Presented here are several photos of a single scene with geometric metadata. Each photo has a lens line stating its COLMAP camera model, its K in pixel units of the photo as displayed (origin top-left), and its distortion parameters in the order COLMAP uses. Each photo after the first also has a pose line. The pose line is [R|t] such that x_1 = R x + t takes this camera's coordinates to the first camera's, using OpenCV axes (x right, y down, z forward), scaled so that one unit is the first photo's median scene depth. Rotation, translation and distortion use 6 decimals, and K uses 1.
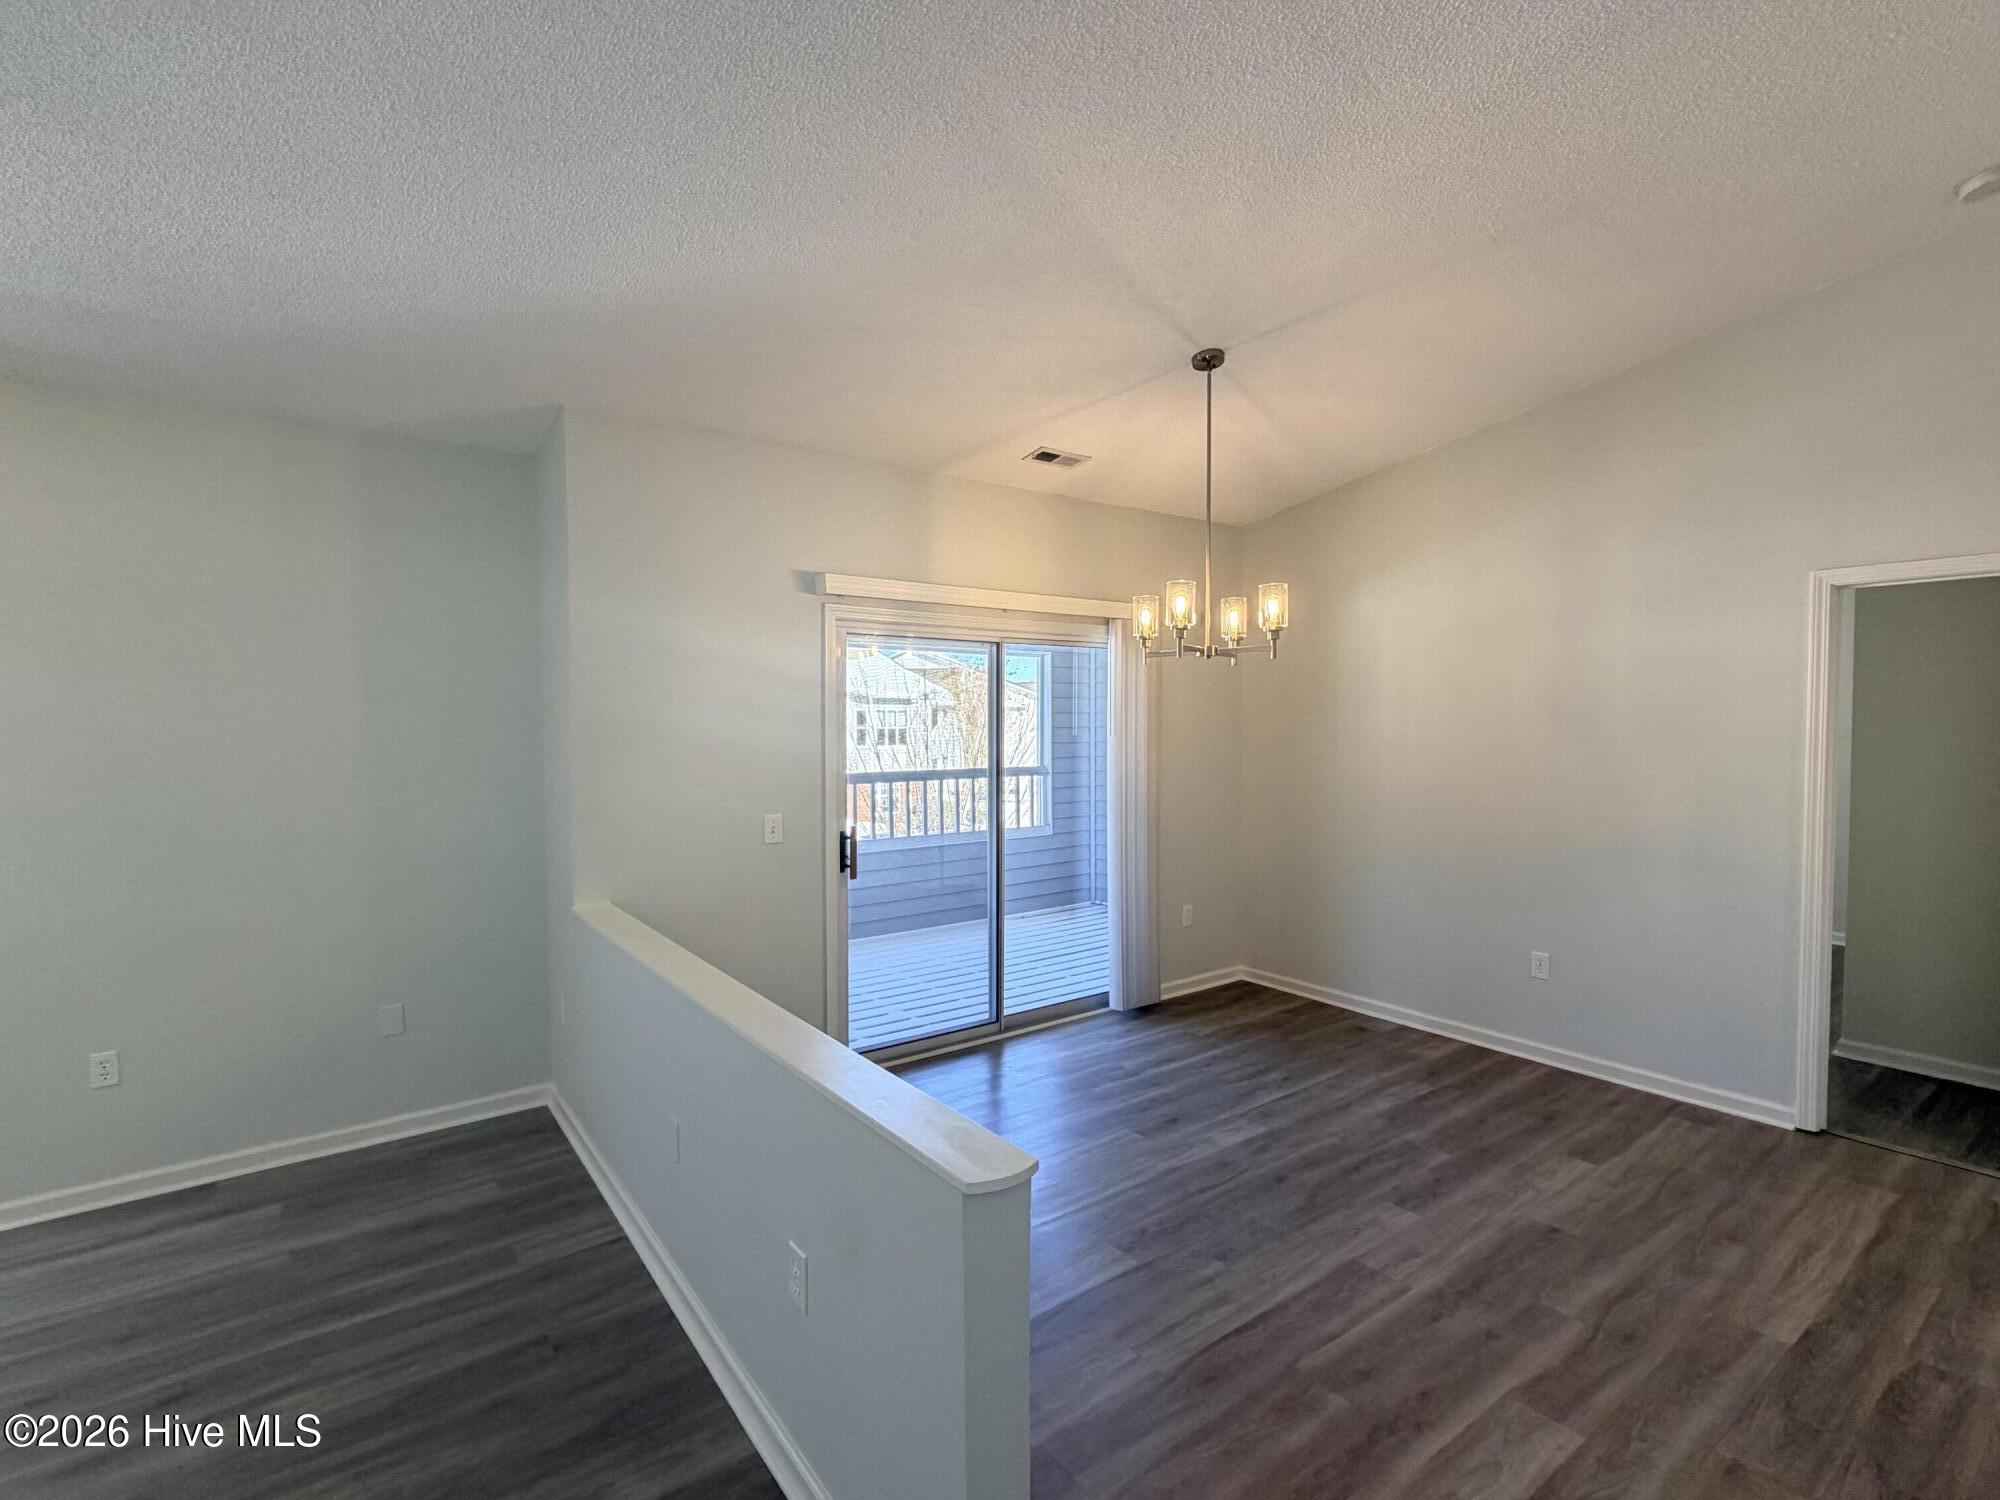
lens RADIAL K [[937.4, 0, 1000.0], [0, 937.4, 750.0], [0, 0, 1]] dist [-0.003002, -0.000684]
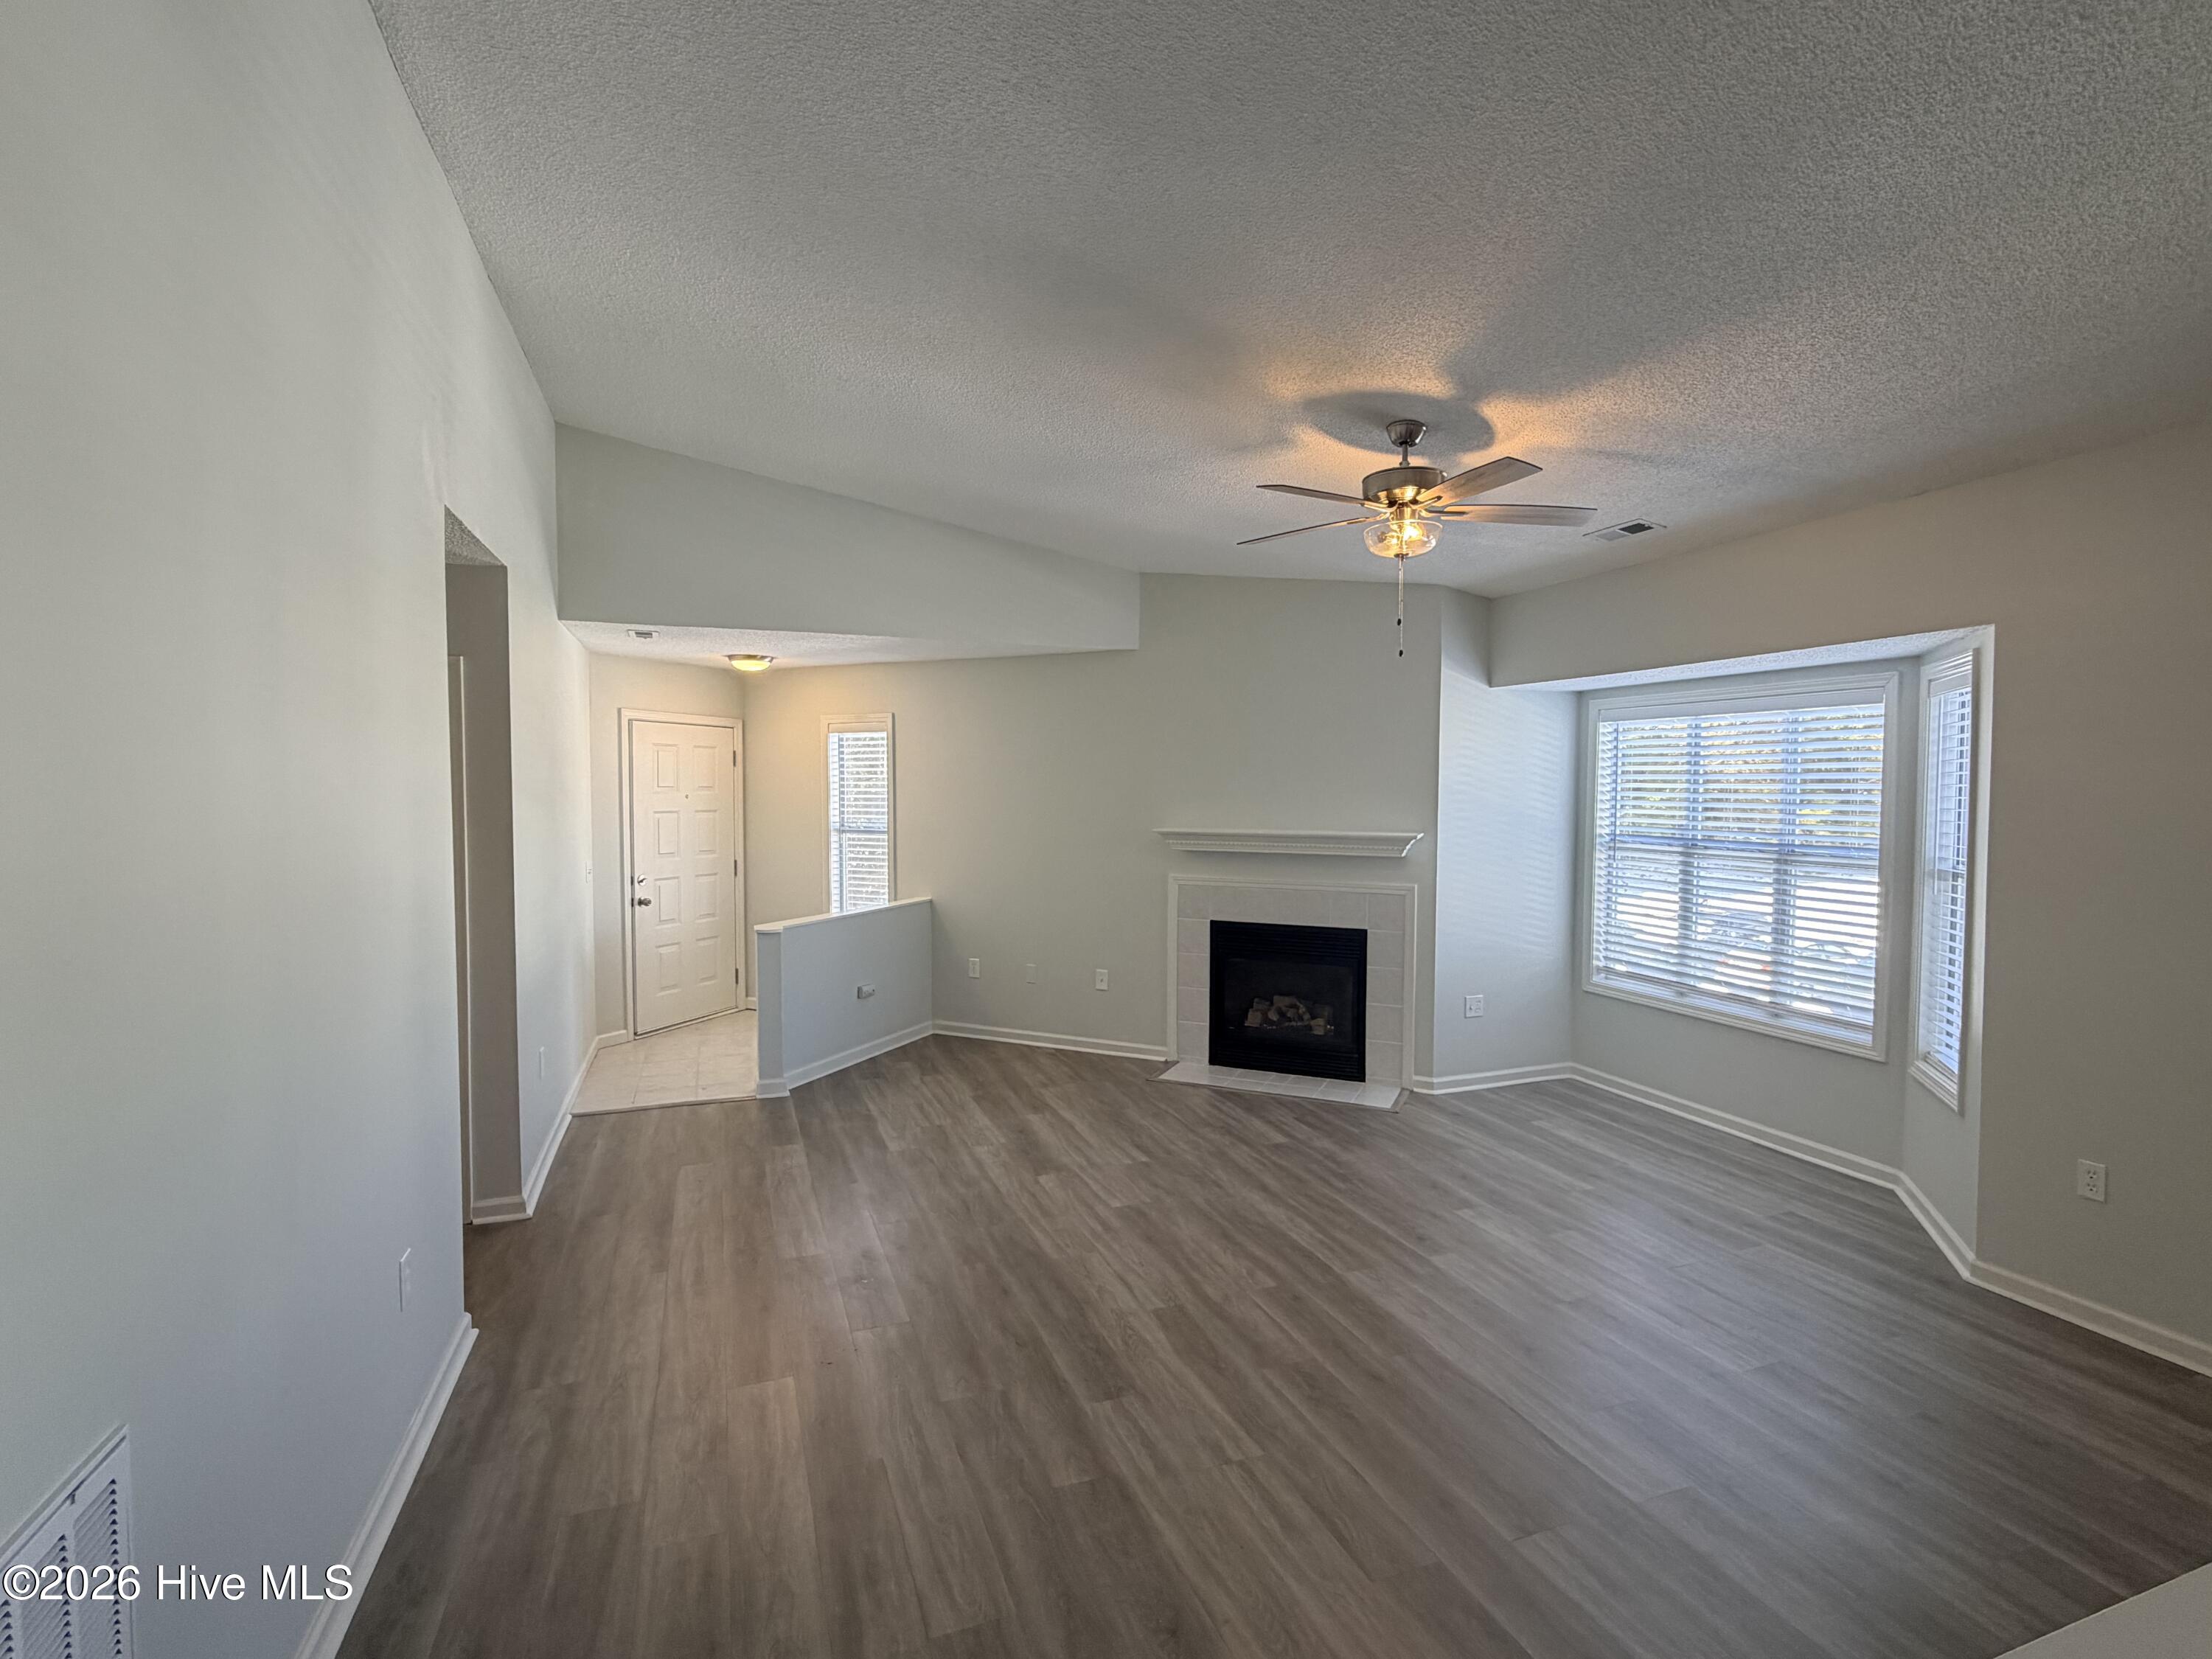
lens RADIAL K [[1034.8, 0, 1108.2], [0, 1034.8, 839.9], [0, 0, 1]] dist [0.002455, 0.000238]
pose [[-0.279443, 0.056372, -0.958506, 0.274436], [-0.032460, 0.997150, 0.068108, -0.032835], [0.959613, 0.050145, -0.276817, 0.328121]]
